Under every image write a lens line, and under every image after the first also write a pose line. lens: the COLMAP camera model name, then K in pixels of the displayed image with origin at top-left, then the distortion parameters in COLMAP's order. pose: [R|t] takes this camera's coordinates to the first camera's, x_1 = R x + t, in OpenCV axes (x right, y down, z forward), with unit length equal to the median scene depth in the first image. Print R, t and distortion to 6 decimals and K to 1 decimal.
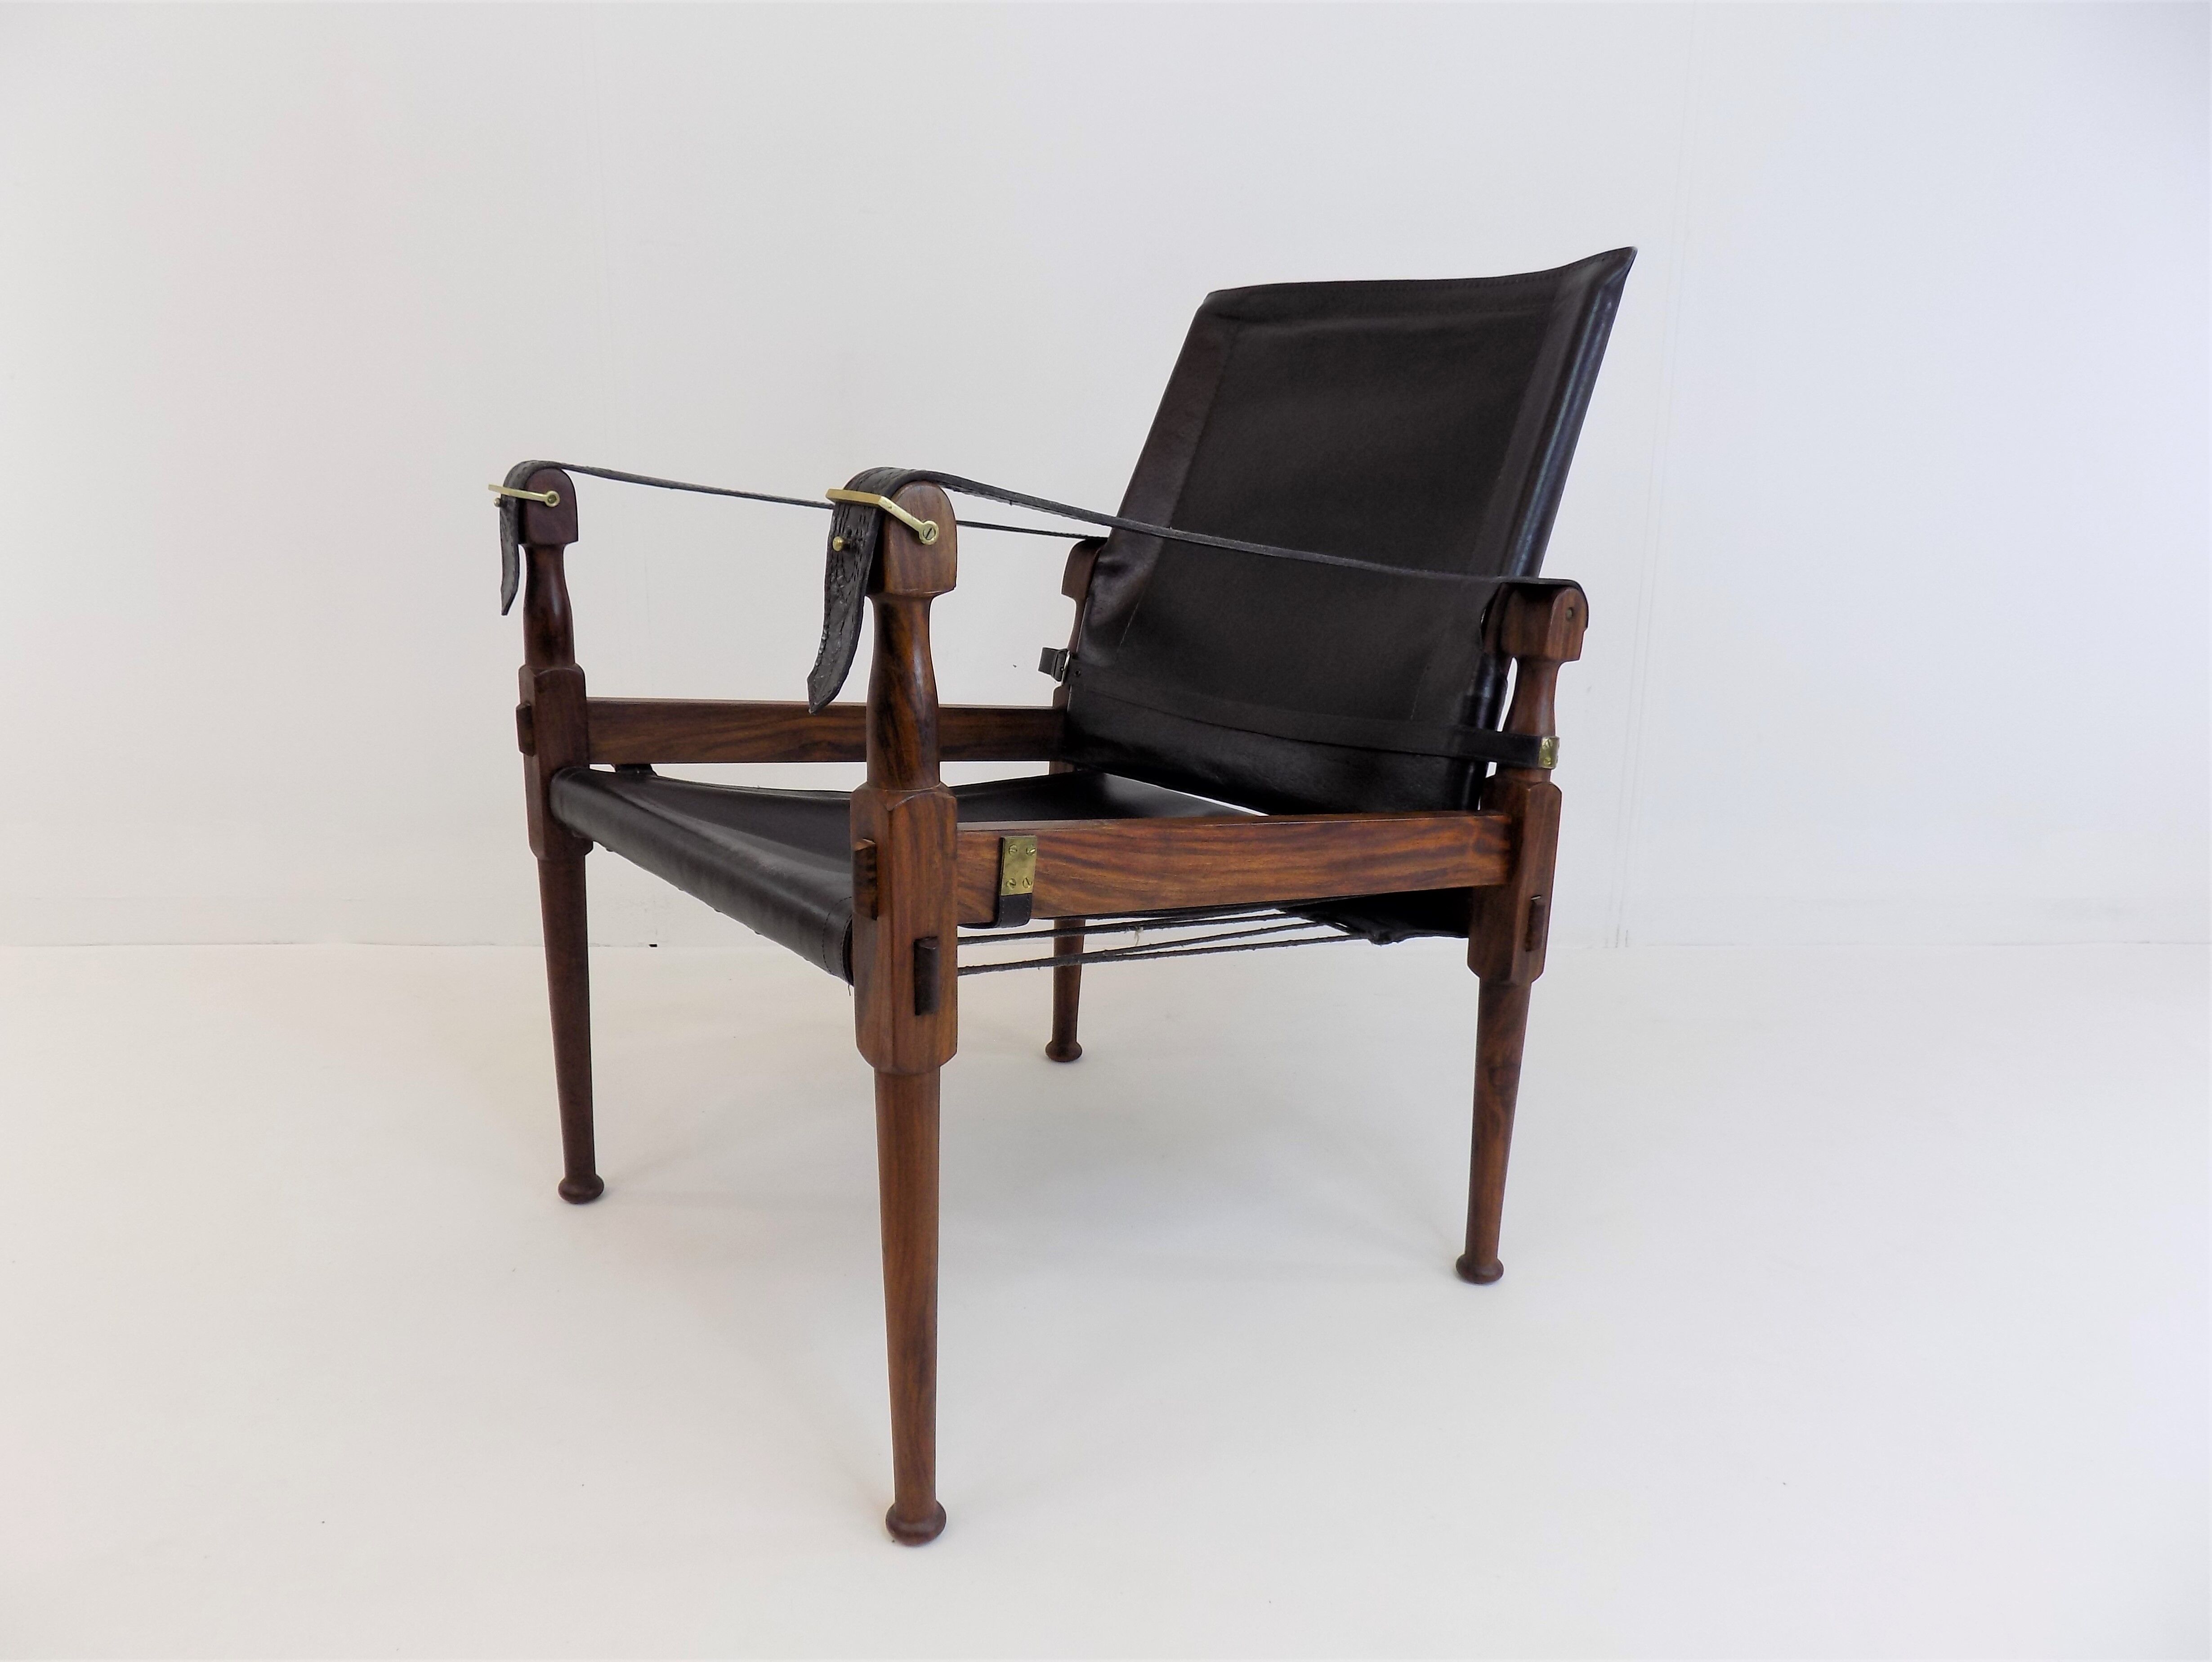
lens RADIAL K [[1601.6, 0, 1062.3], [0, 1601.6, 841.6], [0, 0, 1]] dist [-0.051127, 0.000378]
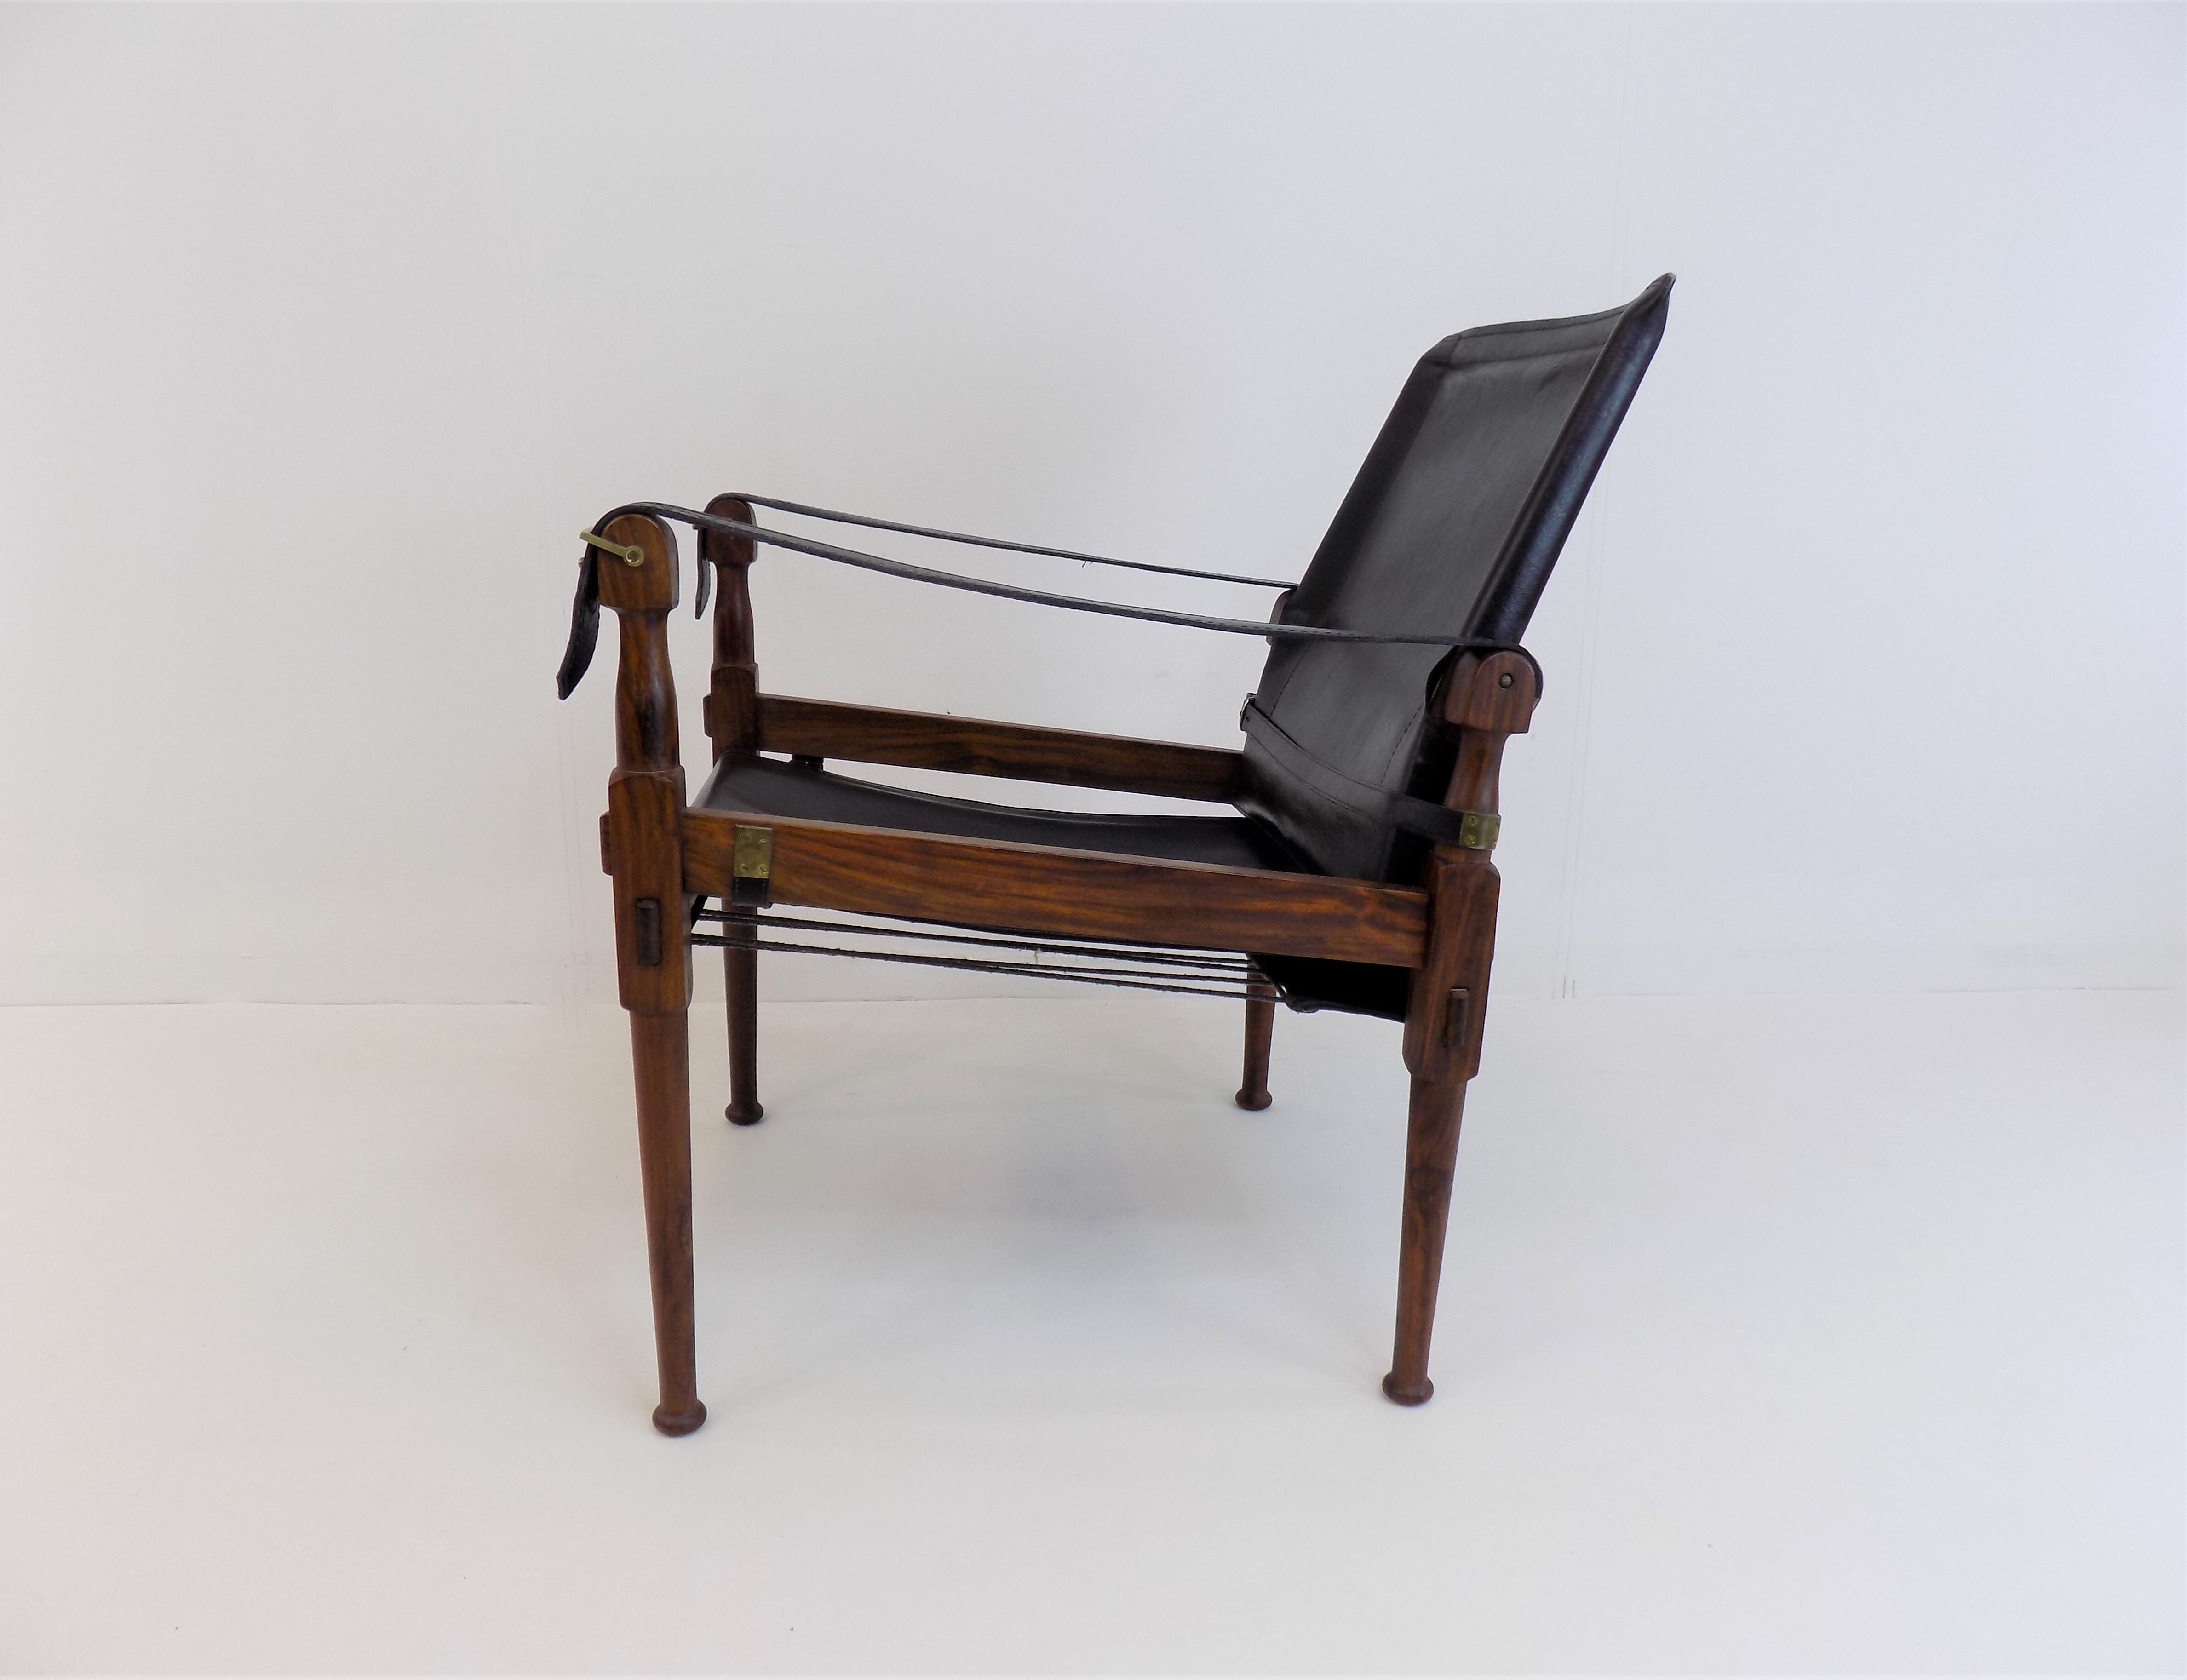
lens RADIAL K [[1636.5, 0, 1094.1], [0, 1636.5, 871.5], [0, 0, 1]] dist [-0.047431, 0.005032]
pose [[0.858800, 0.131164, -0.495237, 0.565022], [-0.139026, 0.990063, 0.021133, -0.021951], [0.493087, 0.050702, 0.868501, 0.084509]]
